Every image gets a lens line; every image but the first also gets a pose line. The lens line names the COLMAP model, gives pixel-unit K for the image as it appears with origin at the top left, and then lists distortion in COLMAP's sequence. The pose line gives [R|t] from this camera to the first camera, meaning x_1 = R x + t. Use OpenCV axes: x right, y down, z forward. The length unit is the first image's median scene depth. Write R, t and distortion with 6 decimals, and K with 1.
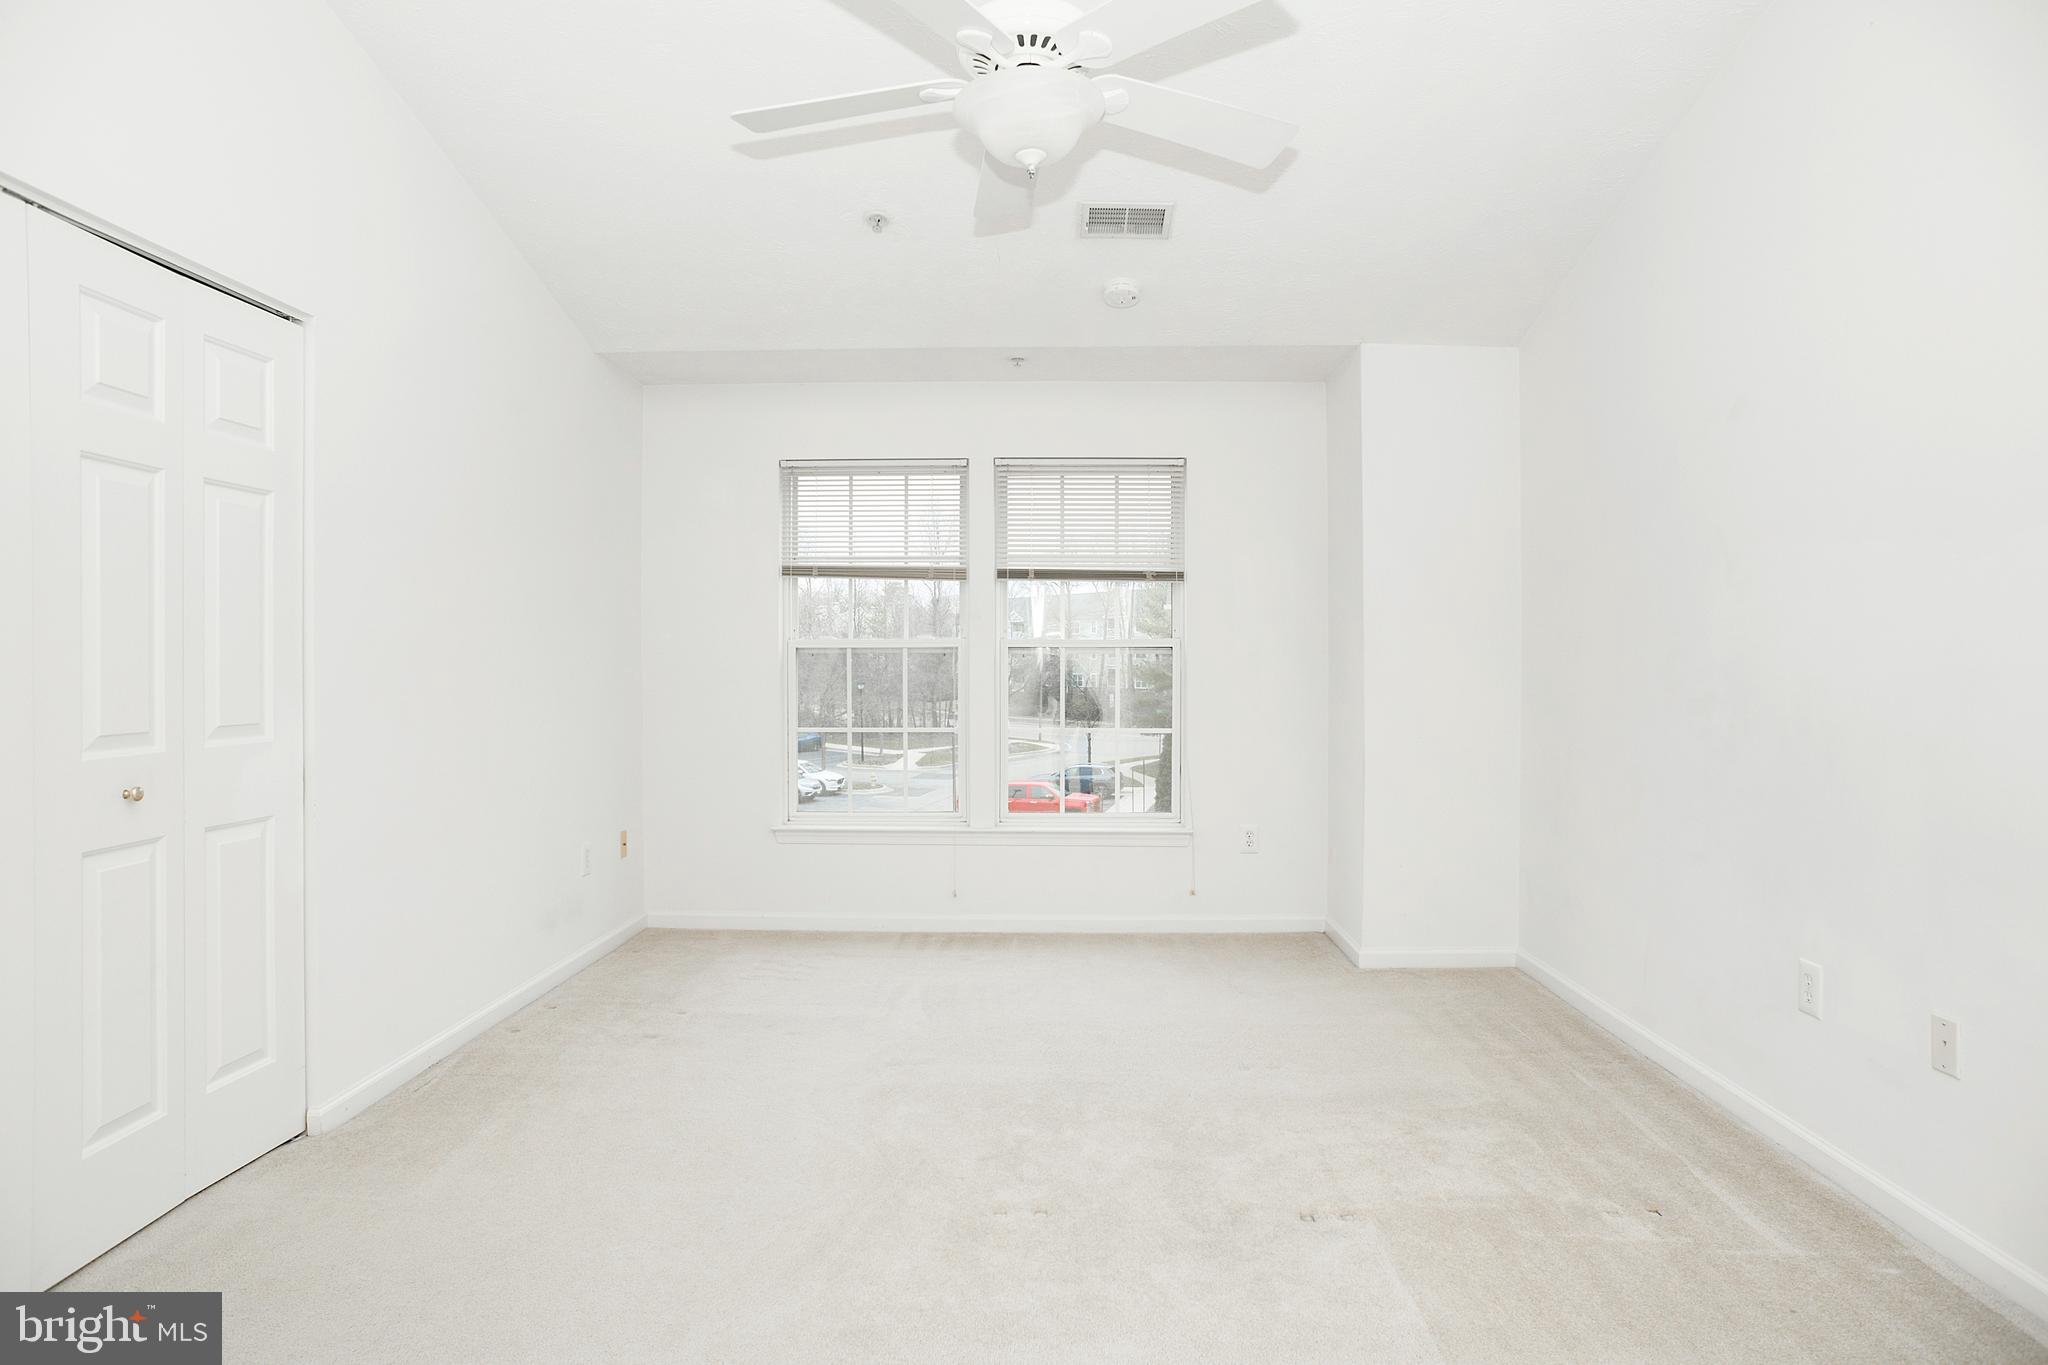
lens RADIAL K [[1185.8, 0, 1031.6], [0, 1185.8, 680.3], [0, 0, 1]] dist [-0.094891, 0.085734]
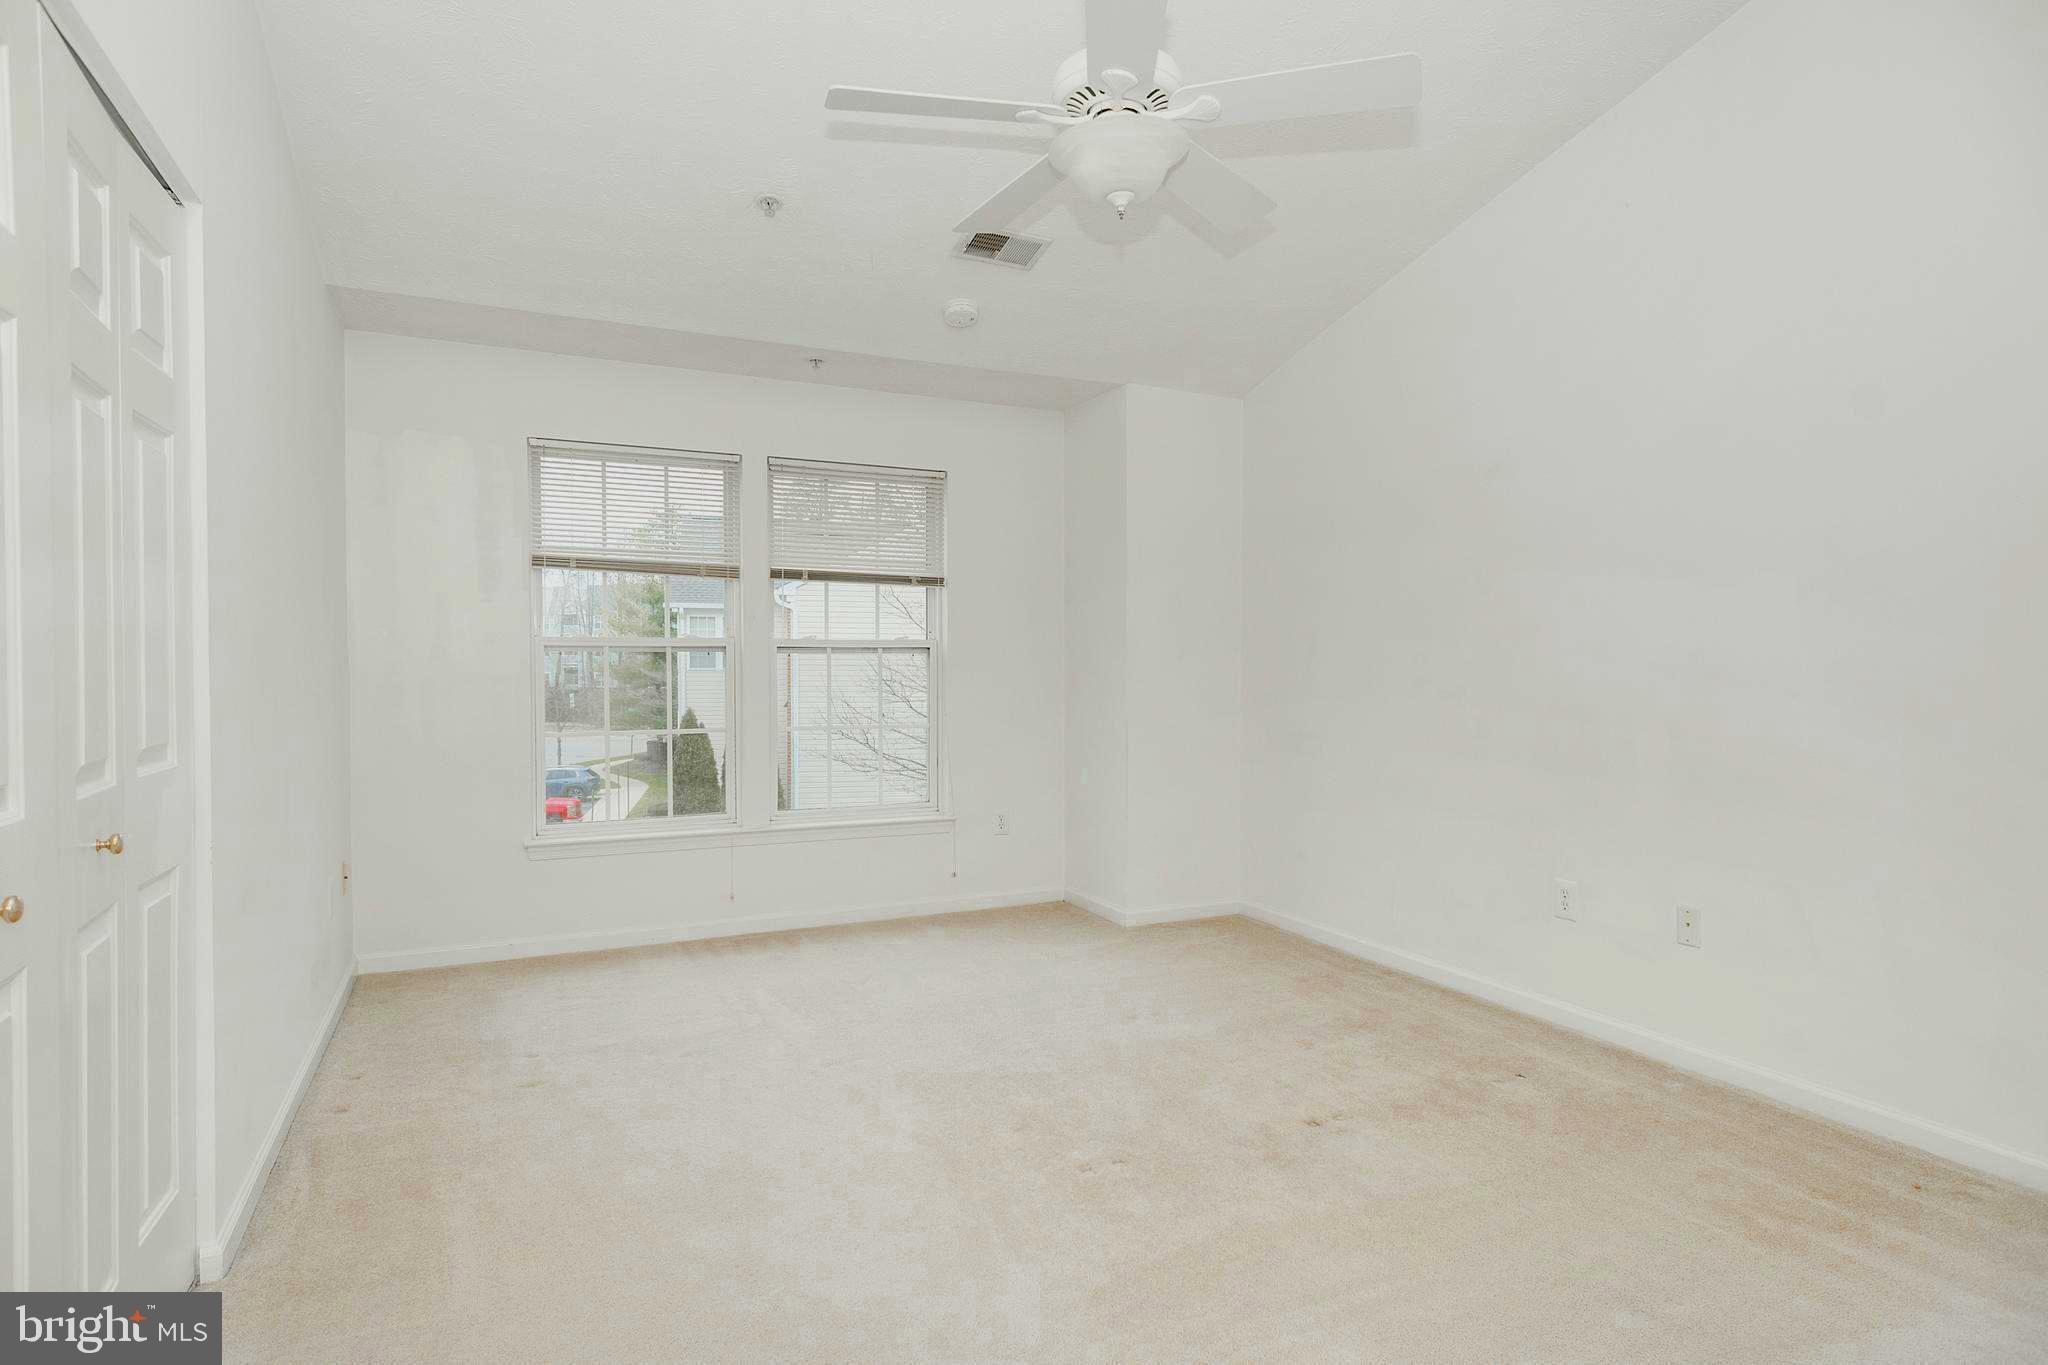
lens RADIAL K [[1138.4, 0, 1029.6], [0, 1138.4, 690.5], [0, 0, 1]] dist [0.035257, -0.000308]
pose [[0.890452, -0.010783, 0.454950, -0.275349], [0.005967, 0.999910, 0.012019, -0.001092], [-0.455039, -0.007988, 0.890436, 0.040279]]
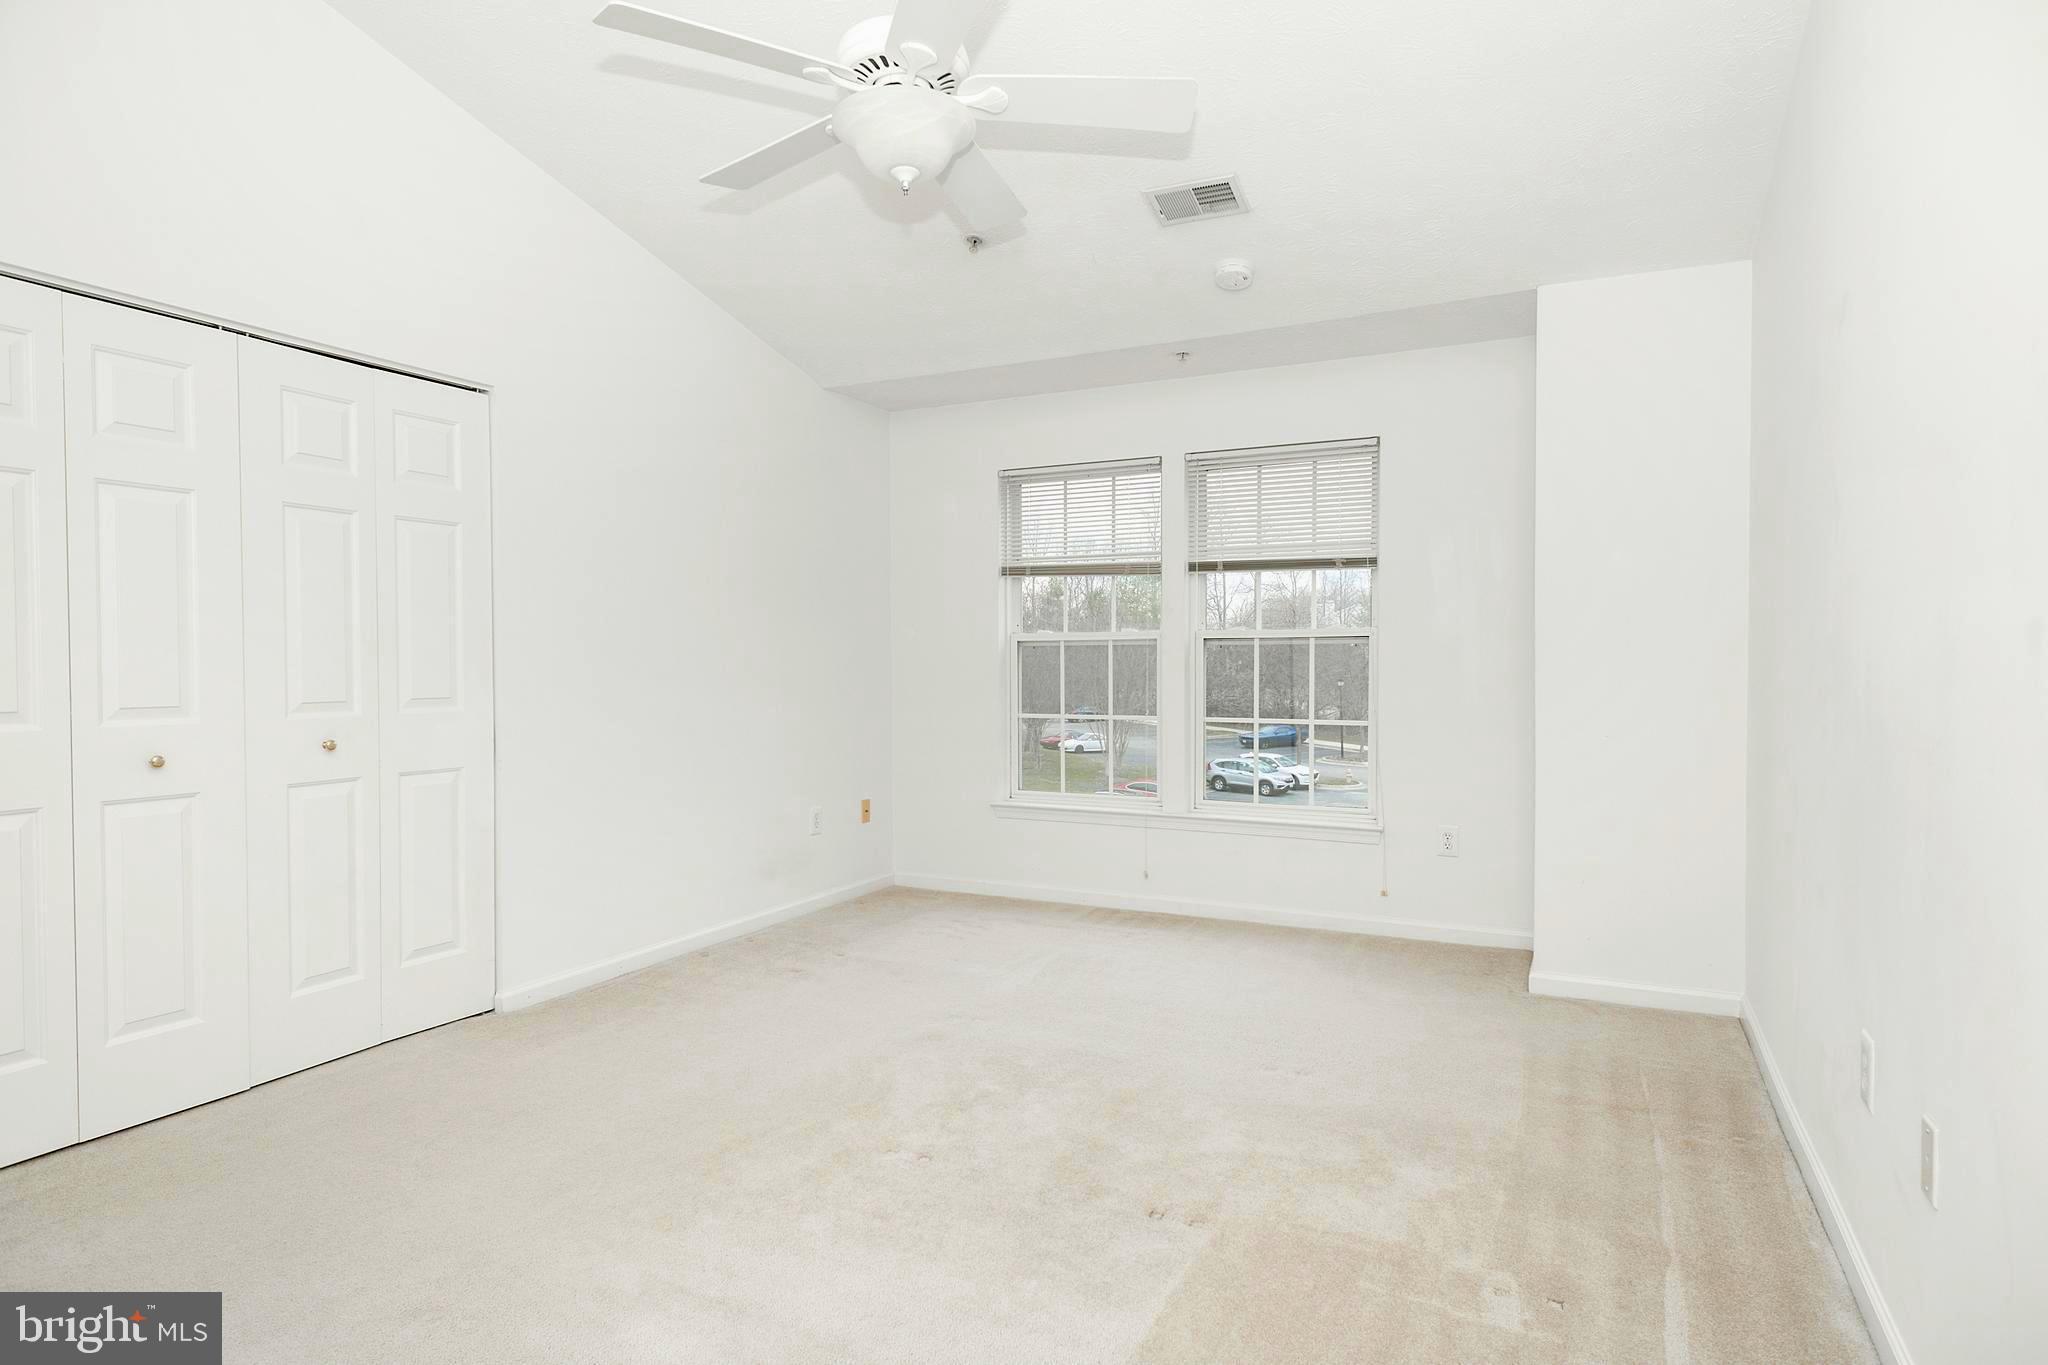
lens RADIAL K [[1138.4, 0, 1029.6], [0, 1138.4, 690.5], [0, 0, 1]] dist [0.035257, -0.000308]
pose [[0.905211, 0.007748, -0.424892, 0.268595], [-0.003049, 0.999926, 0.011738, 0.006248], [0.424952, -0.009330, 0.905168, 0.044616]]
